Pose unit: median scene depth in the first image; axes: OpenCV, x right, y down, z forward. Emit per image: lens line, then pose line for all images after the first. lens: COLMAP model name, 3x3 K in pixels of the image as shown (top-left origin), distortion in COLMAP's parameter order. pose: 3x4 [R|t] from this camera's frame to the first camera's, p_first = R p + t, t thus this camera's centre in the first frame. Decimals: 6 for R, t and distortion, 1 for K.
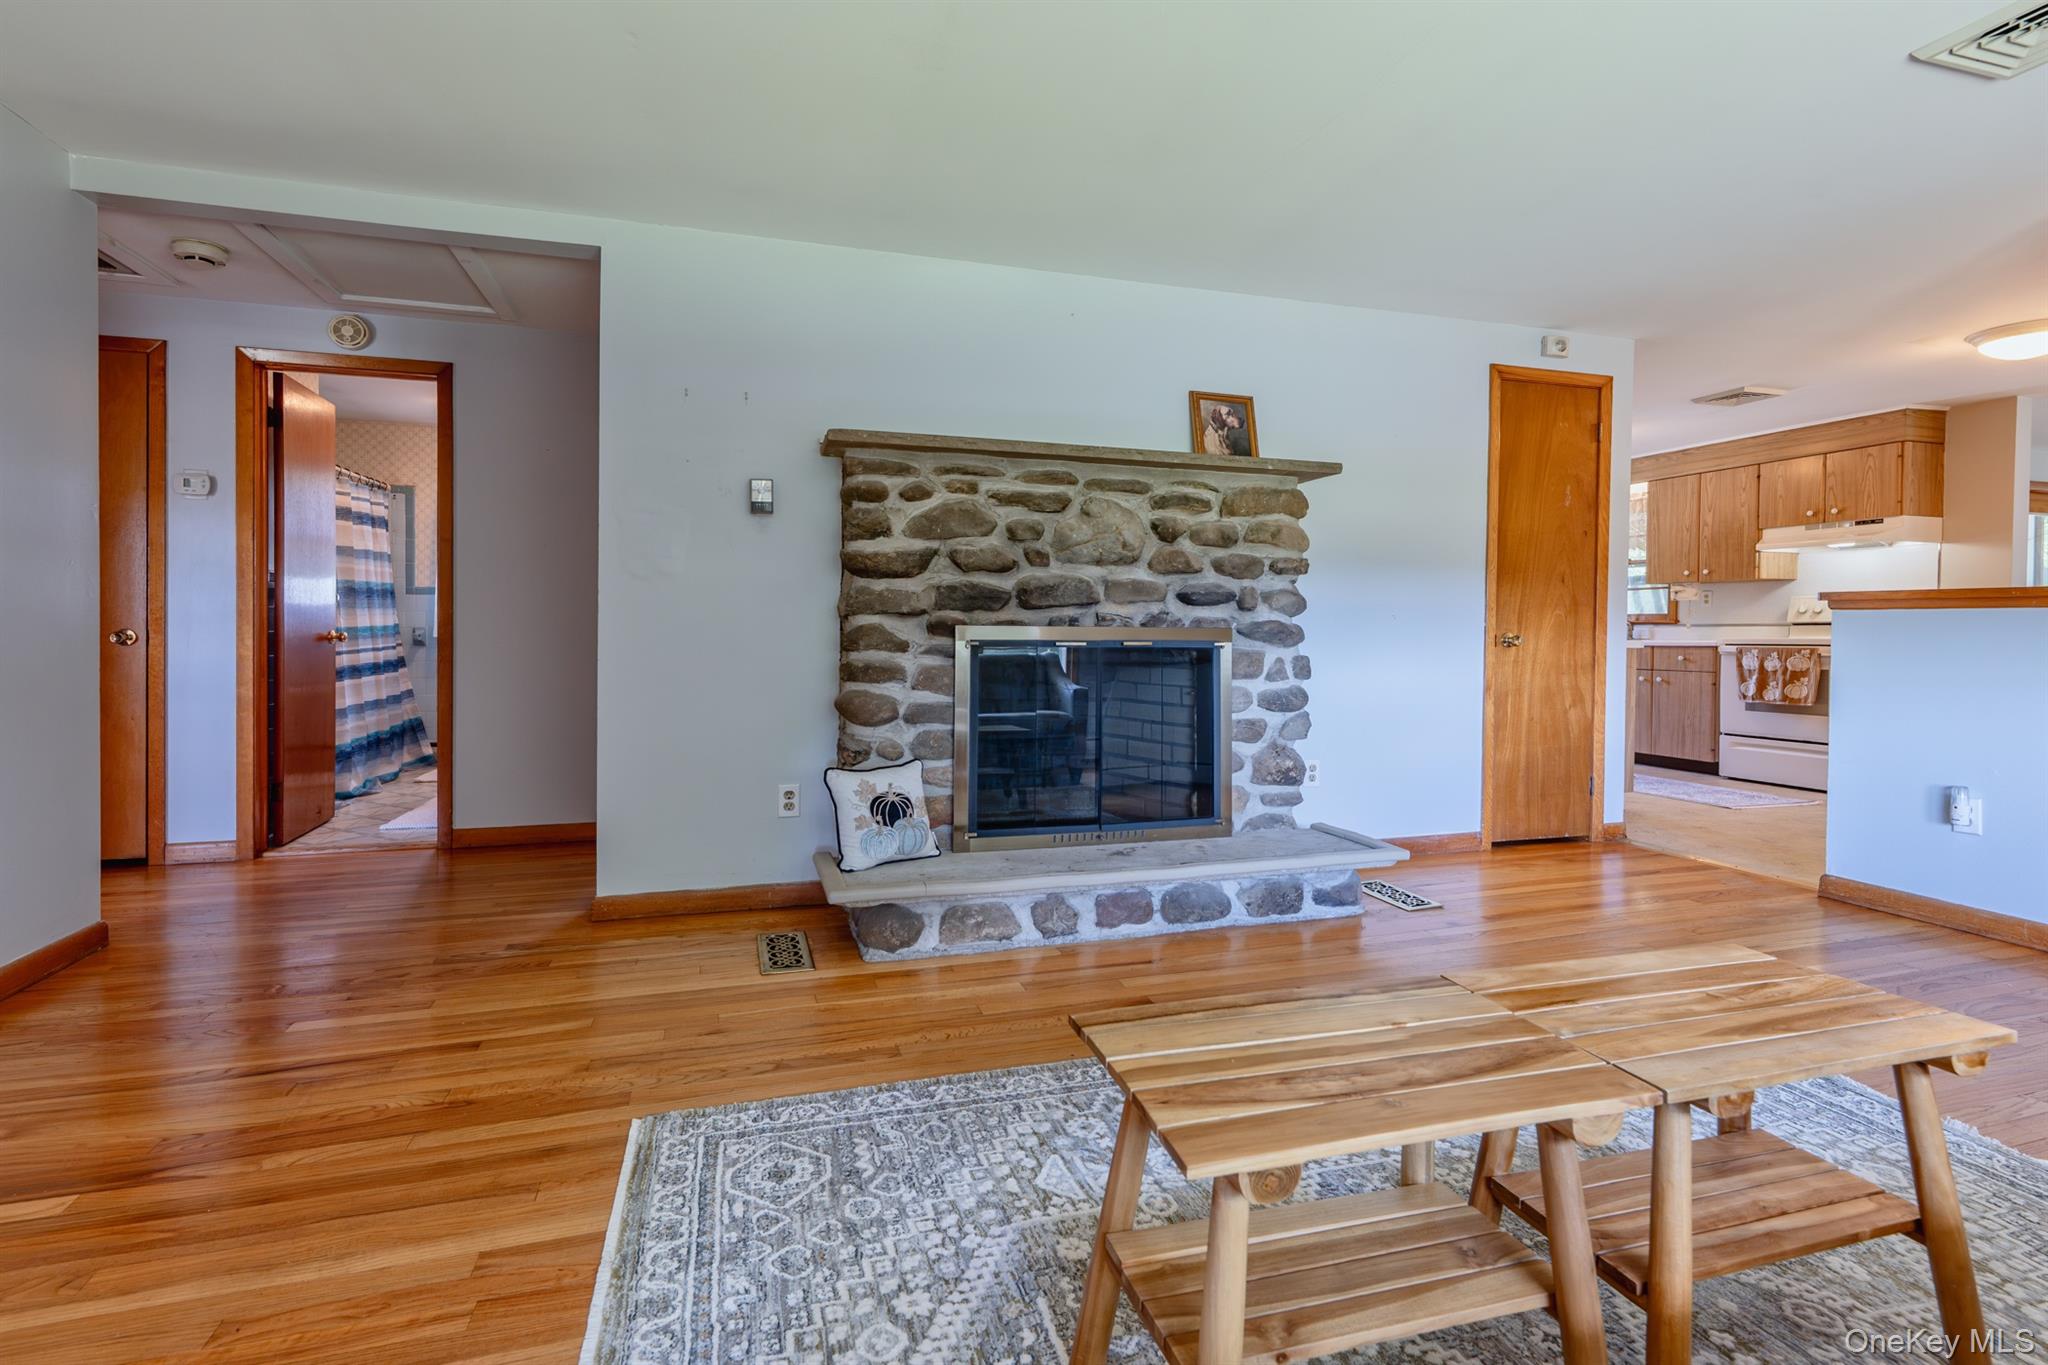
lens RADIAL K [[875.9, 0, 1033.5], [0, 875.9, 637.9], [0, 0, 1]] dist [0.002473, 0.000192]
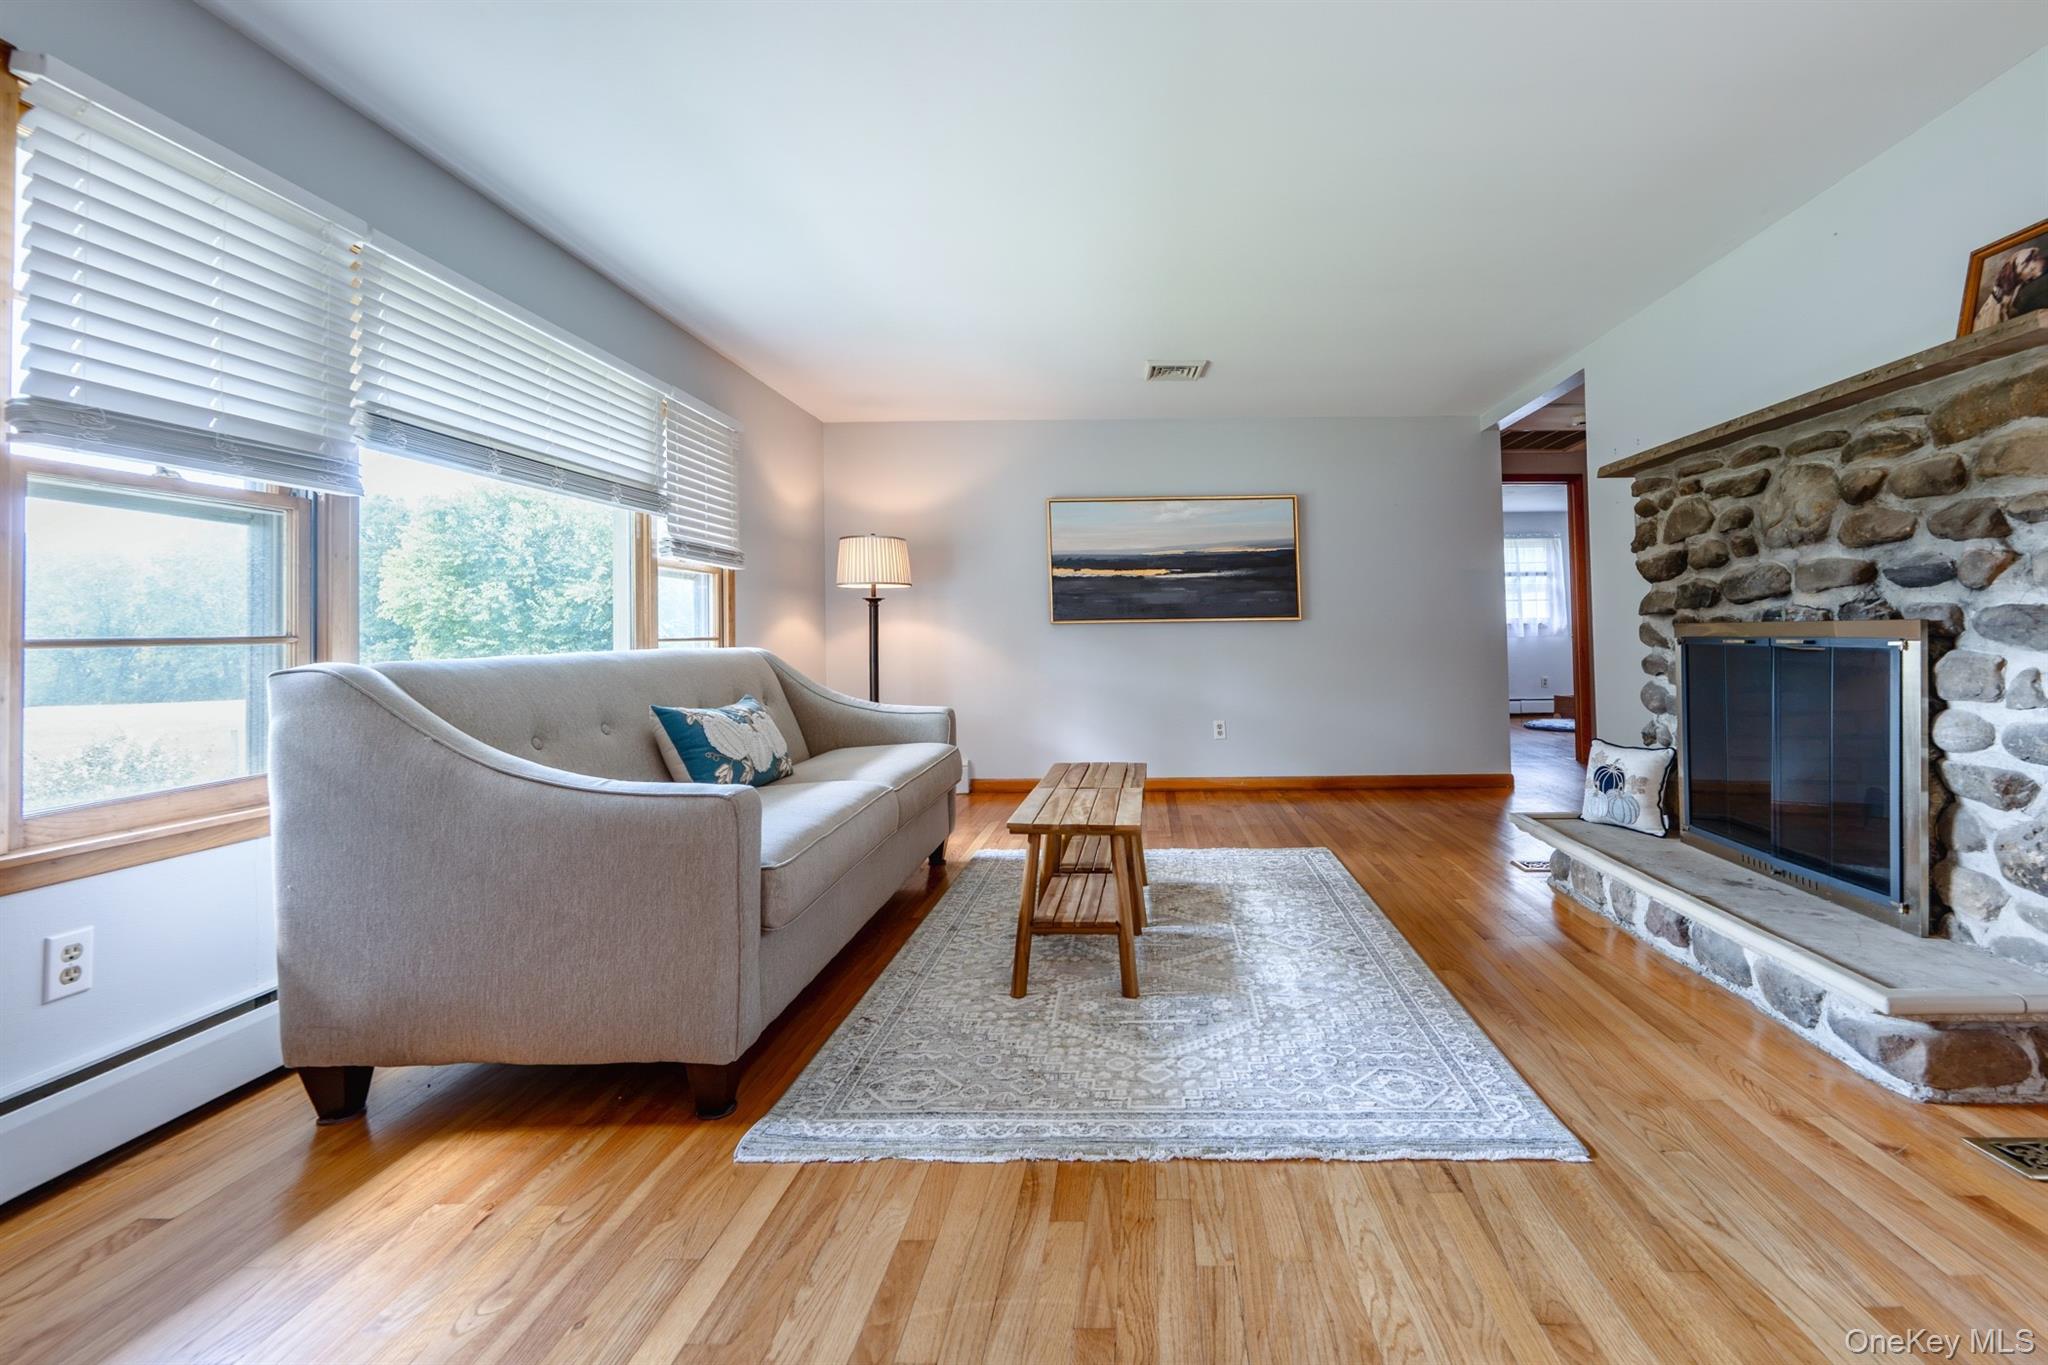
lens RADIAL K [[875.9, 0, 1142.8], [0, 875.9, 598.3], [0, 0, 1]] dist [0.002473, 0.000192]
pose [[-0.256075, -0.041011, -0.965787, 1.044976], [0.004166, 0.999044, -0.043527, -0.001087], [0.966648, -0.015169, -0.255659, 0.624488]]
